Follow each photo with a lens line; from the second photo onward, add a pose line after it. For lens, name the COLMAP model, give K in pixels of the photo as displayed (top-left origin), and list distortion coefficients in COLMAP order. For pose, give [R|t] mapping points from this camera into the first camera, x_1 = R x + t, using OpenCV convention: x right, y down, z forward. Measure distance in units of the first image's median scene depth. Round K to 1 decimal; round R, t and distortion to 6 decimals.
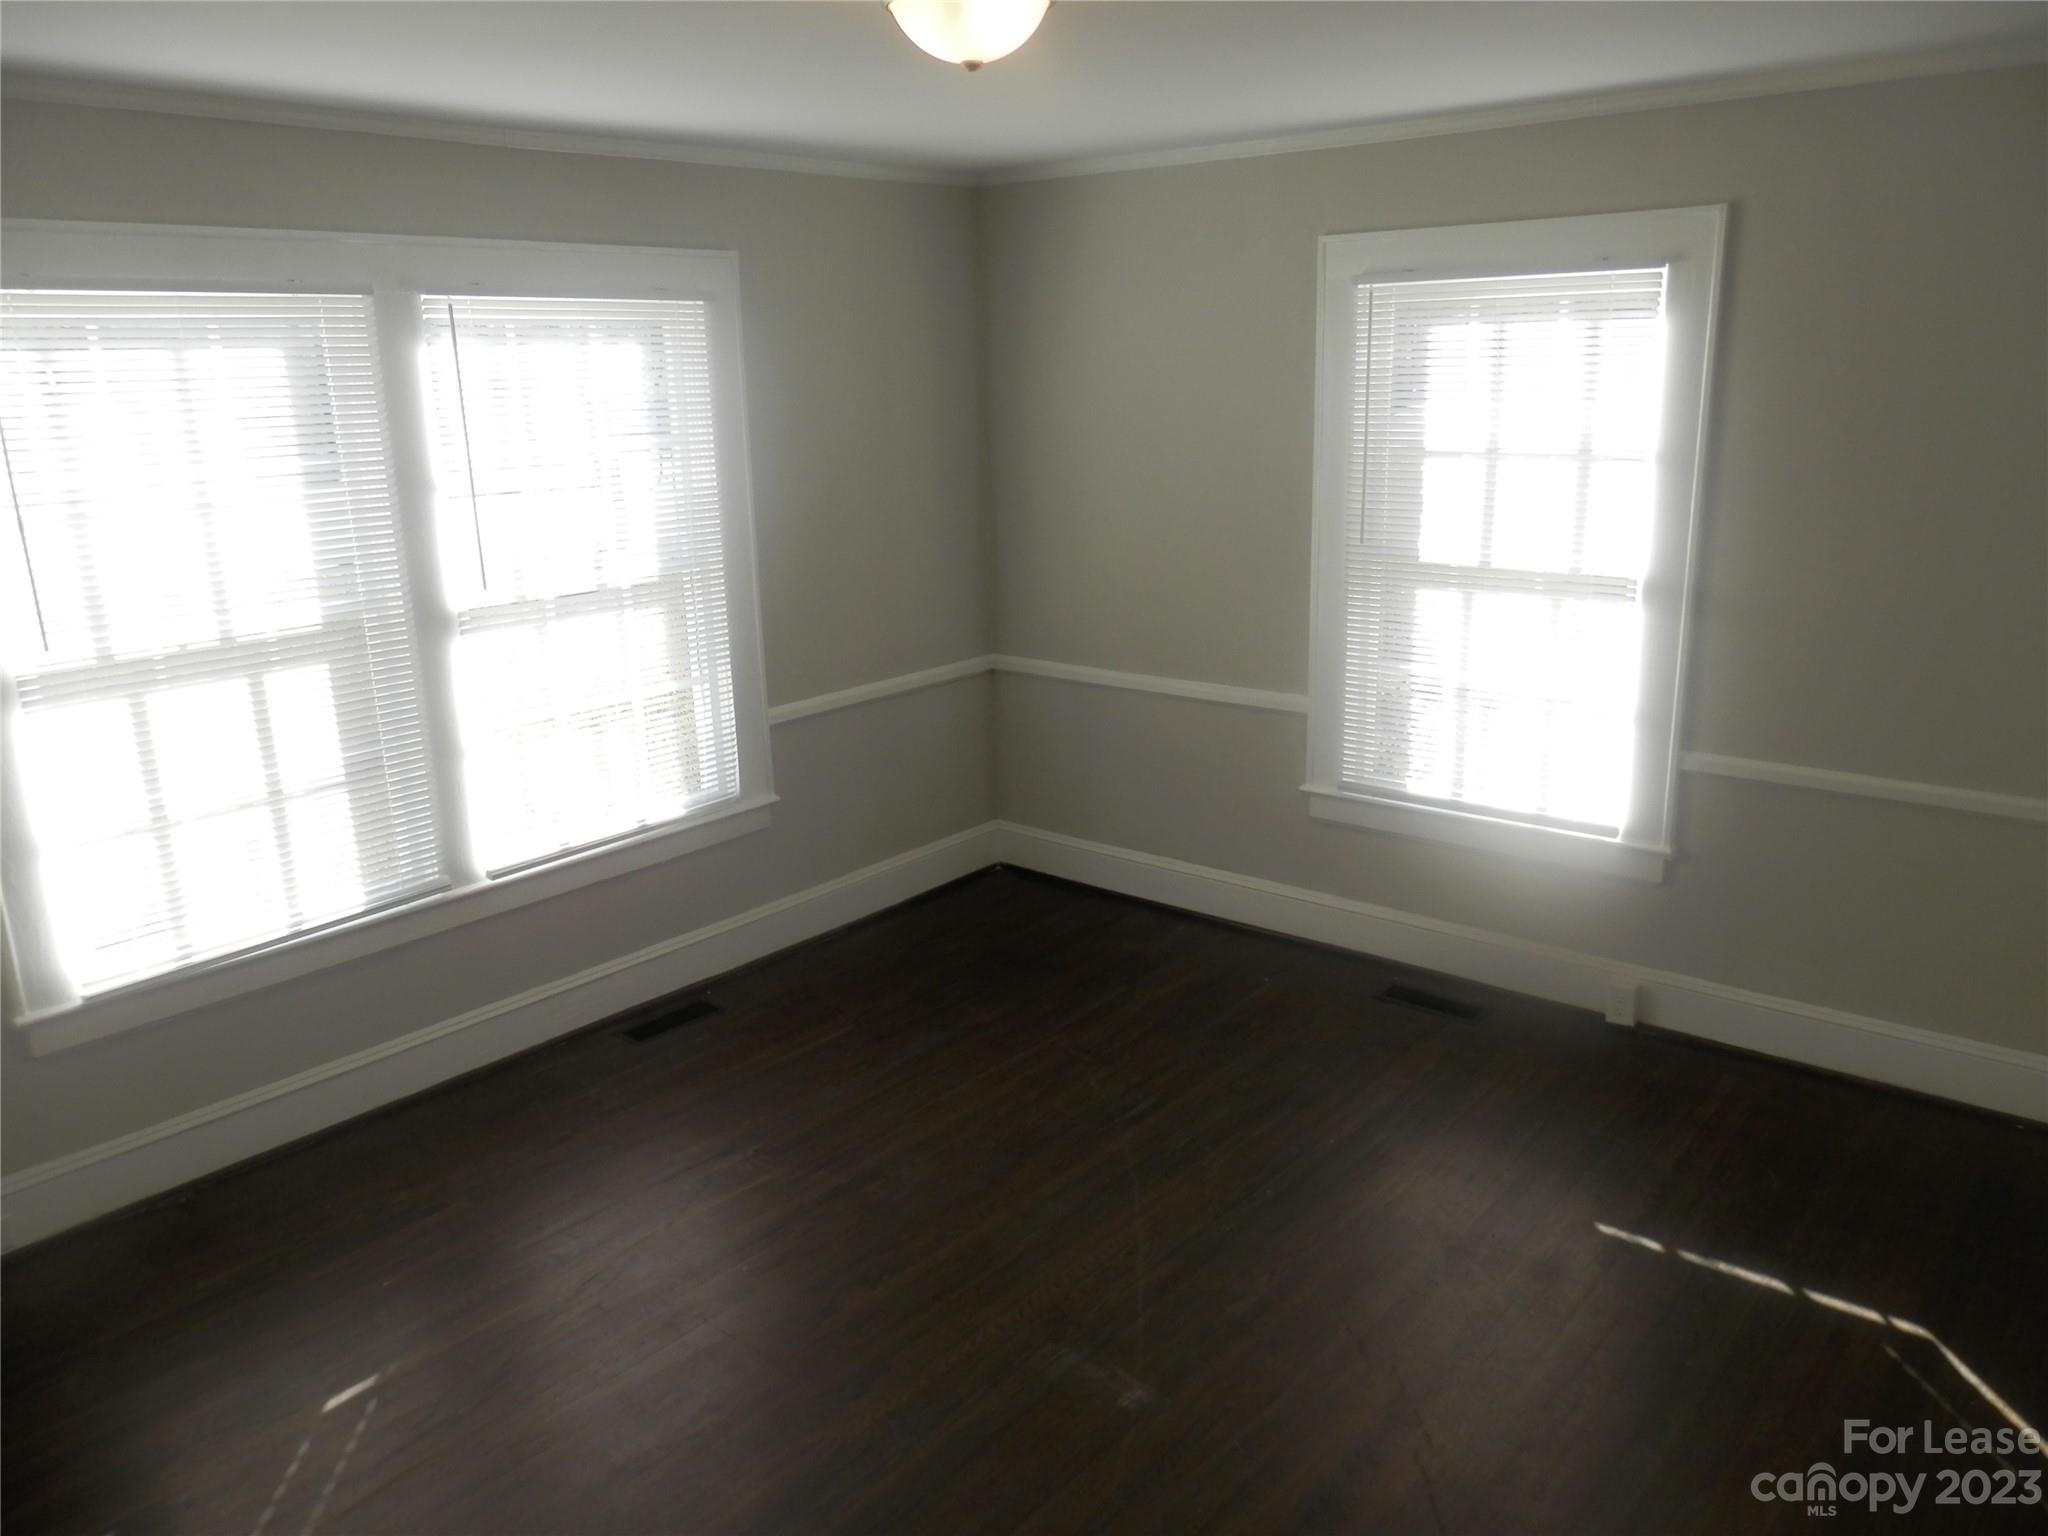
lens RADIAL K [[1503.7, 0, 1018.2], [0, 1503.7, 764.2], [0, 0, 1]] dist [-0.013715, -0.004767]
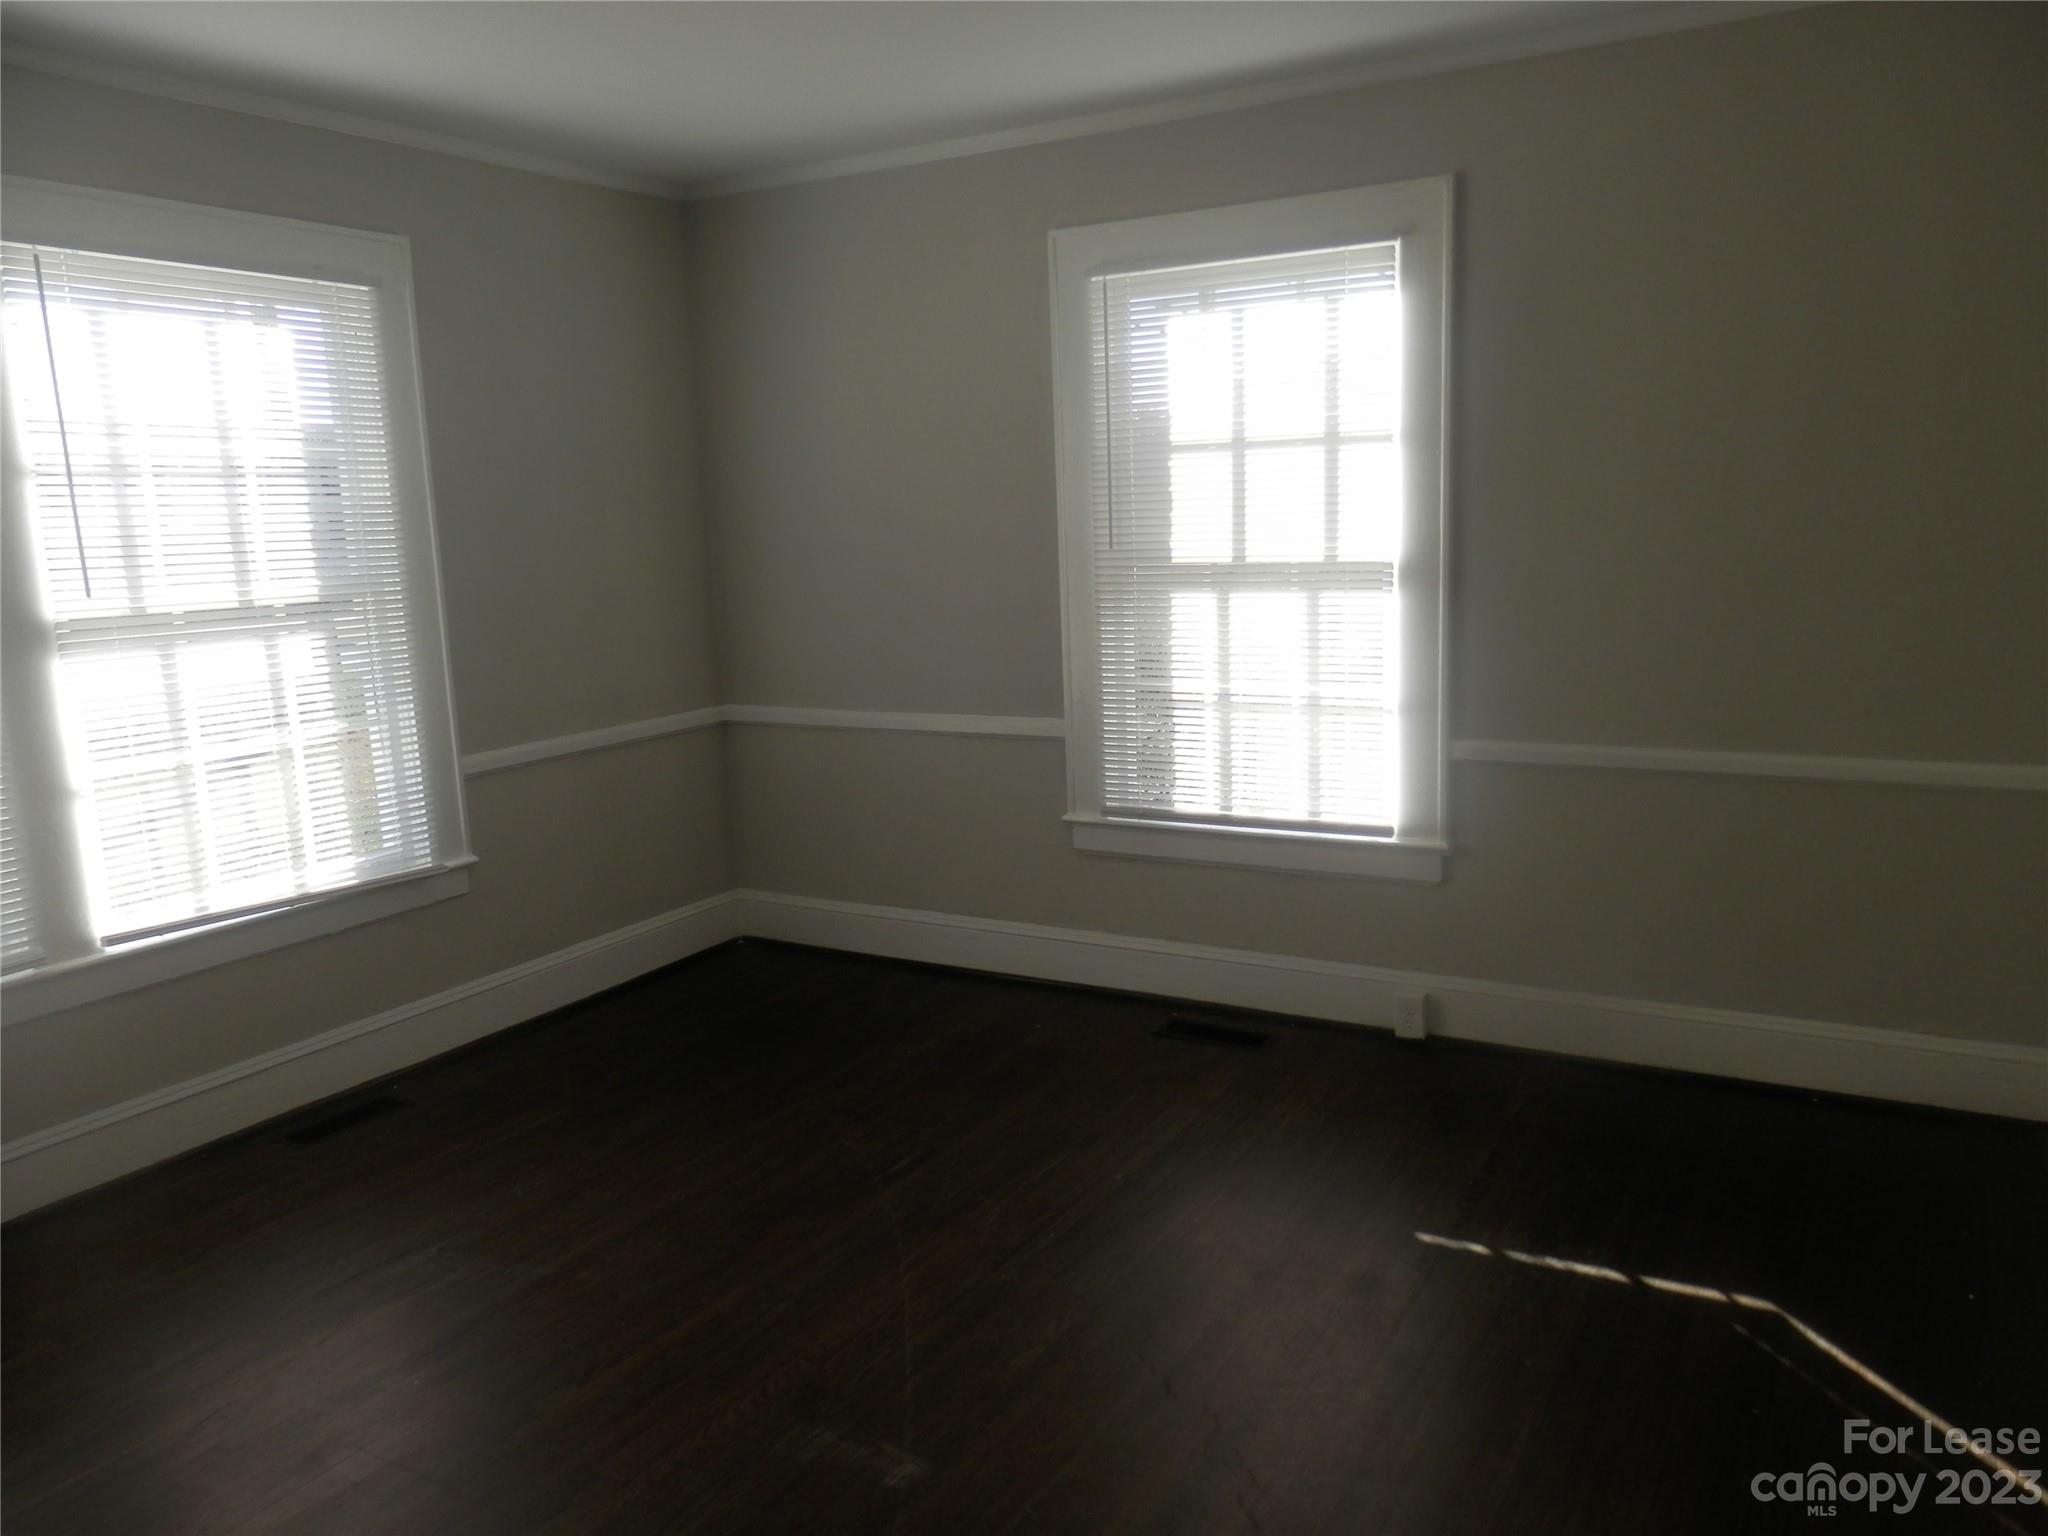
lens RADIAL K [[1512.3, 0, 1034.1], [0, 1512.3, 766.0], [0, 0, 1]] dist [-0.005725, 0.009454]
pose [[0.984980, -0.040618, 0.167823, 0.016221], [0.056319, 0.994359, -0.089881, 0.075757], [-0.163225, 0.097982, 0.981711, 0.090241]]
